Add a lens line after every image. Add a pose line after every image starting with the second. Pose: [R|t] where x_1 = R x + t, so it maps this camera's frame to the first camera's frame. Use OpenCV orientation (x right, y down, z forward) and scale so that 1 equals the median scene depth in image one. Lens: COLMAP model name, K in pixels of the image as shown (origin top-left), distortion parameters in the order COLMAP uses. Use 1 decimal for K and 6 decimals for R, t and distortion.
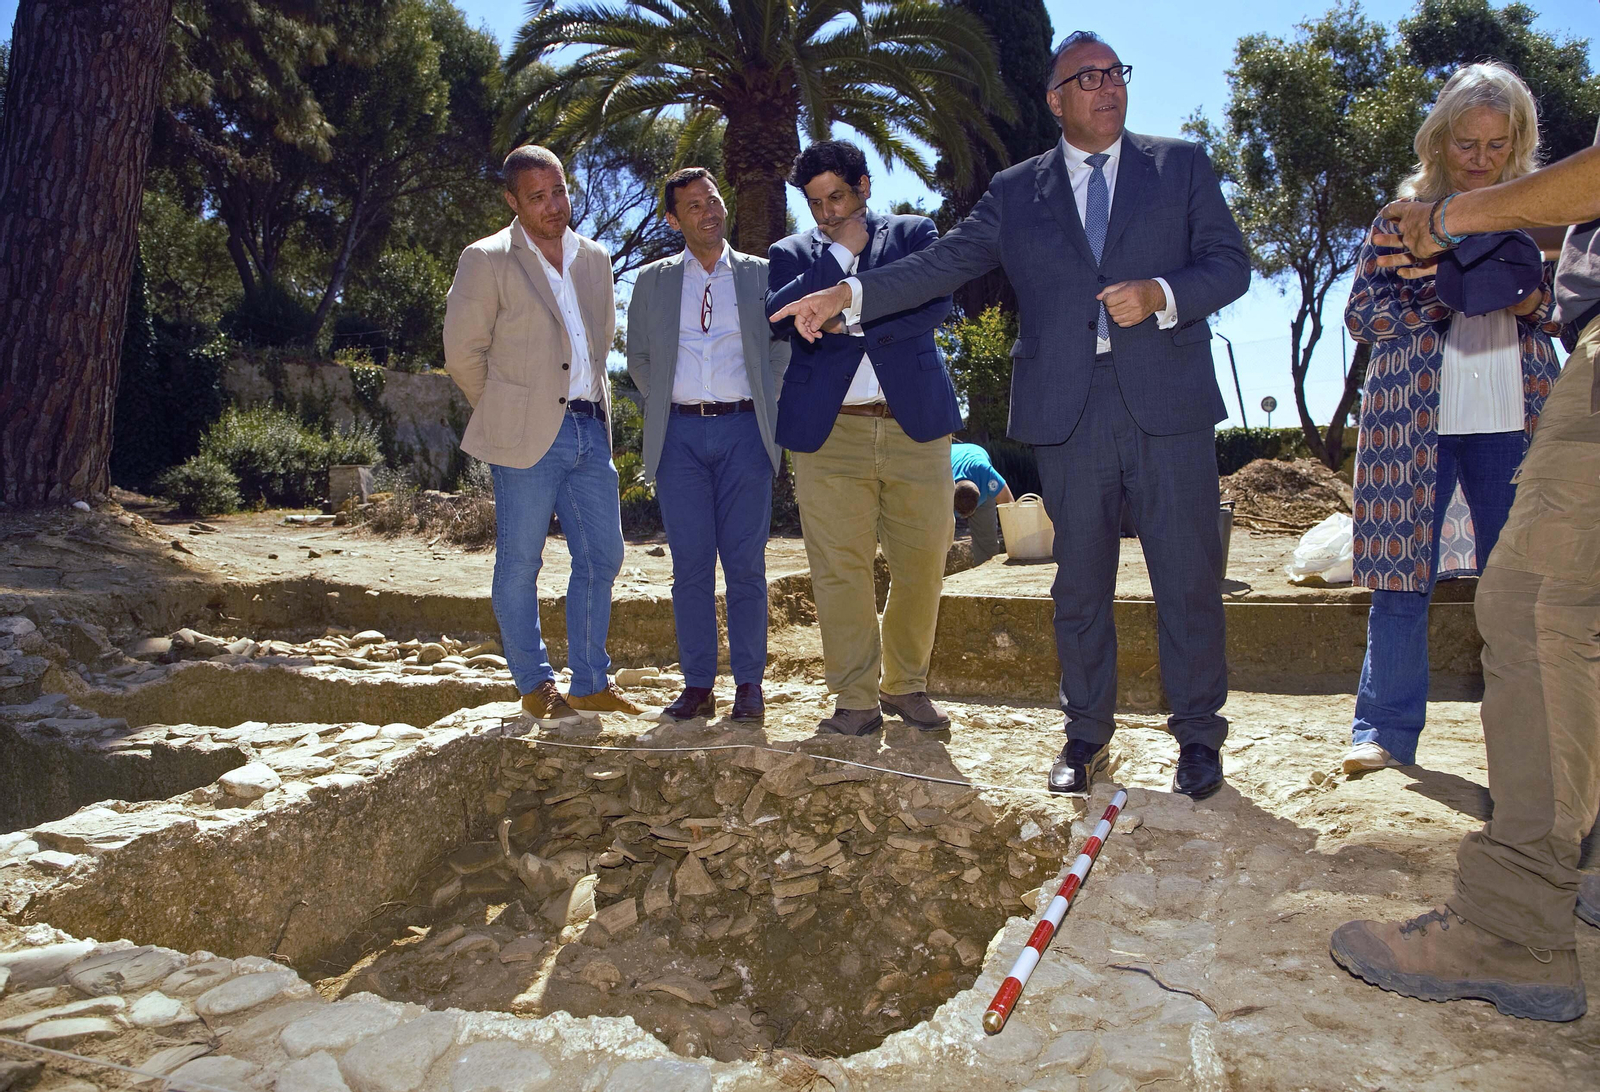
lens RADIAL K [[1249.4, 0, 800.0], [0, 1249.4, 546.0], [0, 0, 1]] dist [-0.057316, 0.050727]
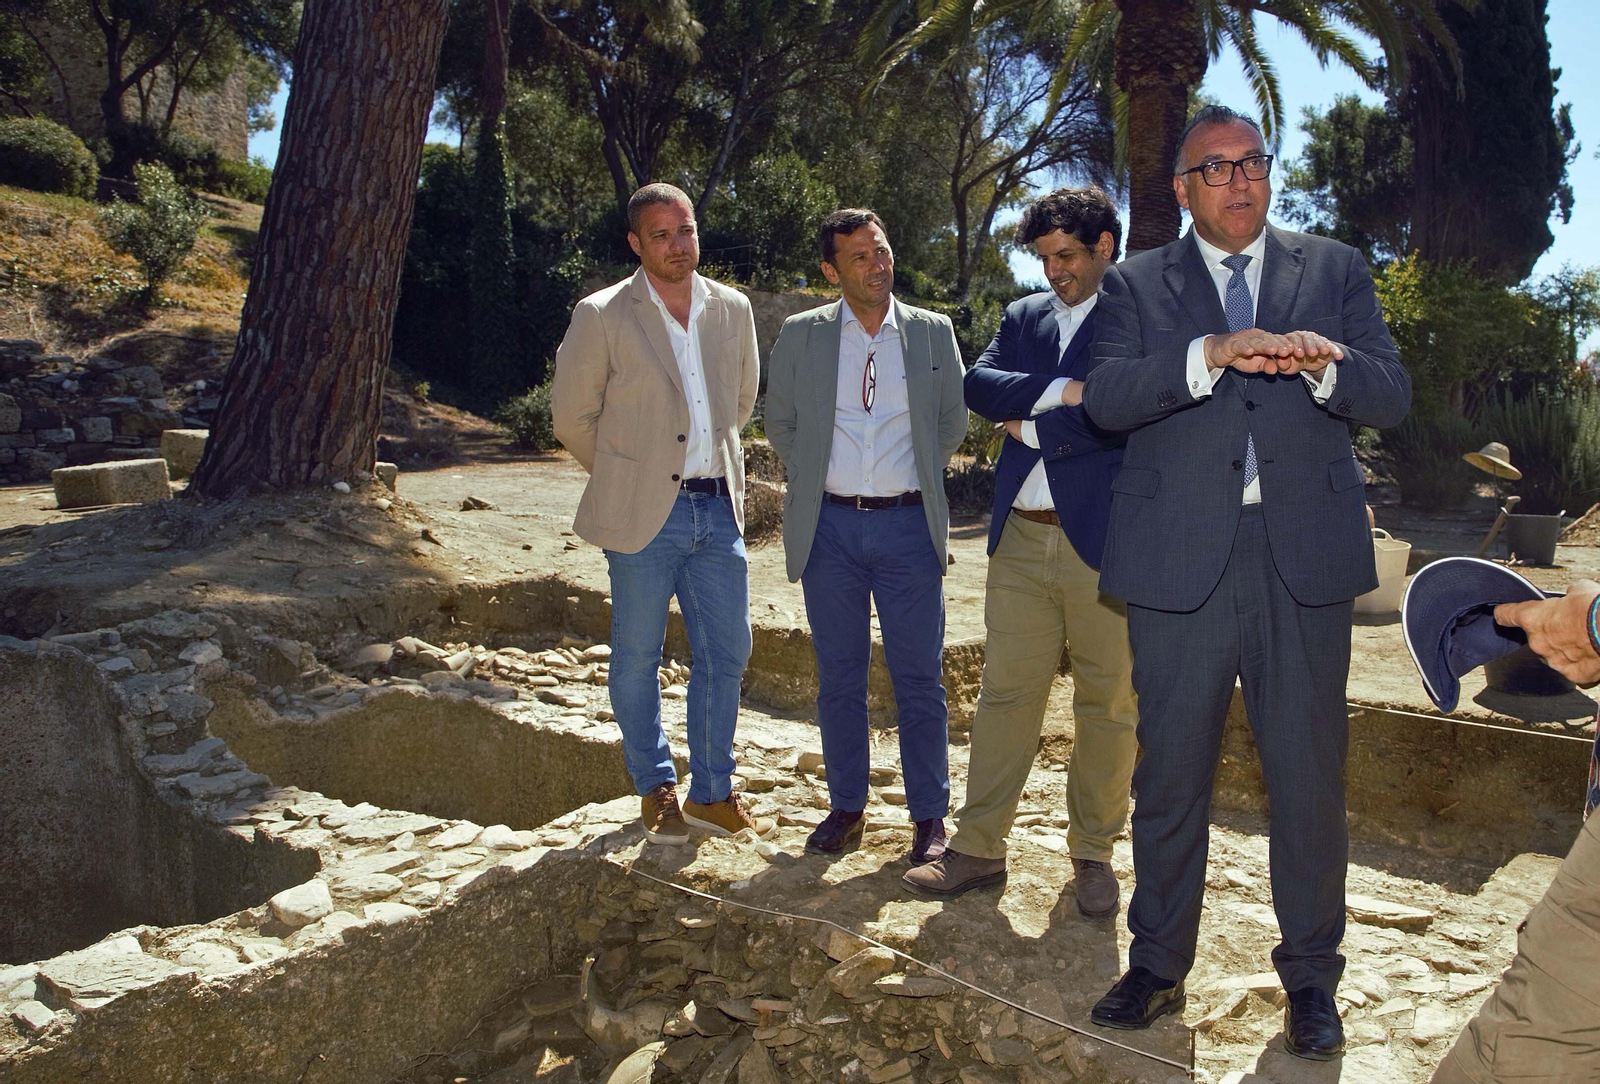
lens RADIAL K [[1415.7, 0, 905.3], [0, 1415.7, 481.0], [0, 0, 1]] dist [-0.060787, 0.055952]
pose [[0.967909, 0.050217, -0.246232, 0.131118], [-0.045649, 0.998664, 0.024229, -0.095441], [0.247119, -0.012212, 0.968908, 0.048583]]
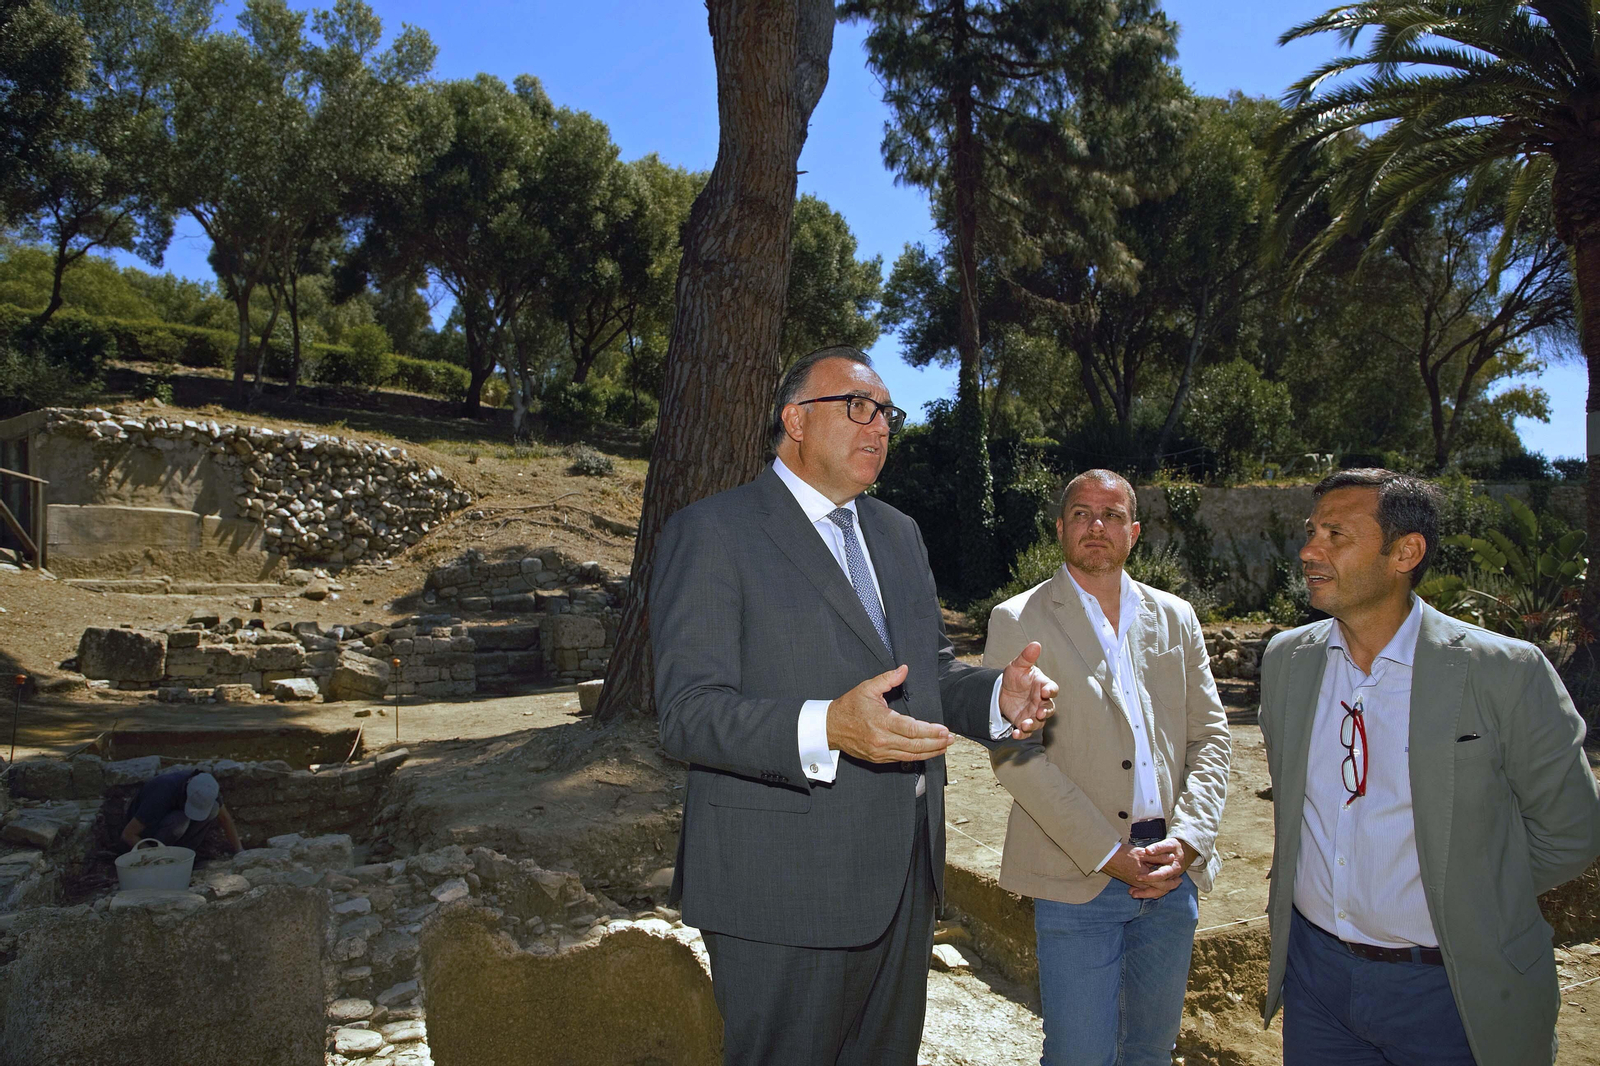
lens RADIAL K [[1123.0, 0, 771.5], [0, 1123.0, 537.1], [0, 0, 1]] dist [-0.068024, 0.049096]
pose [[0.690333, -0.037258, -0.722532, 0.236596], [-0.003350, 0.998498, -0.054689, -0.155475], [0.723484, 0.040174, 0.689171, 0.384851]]
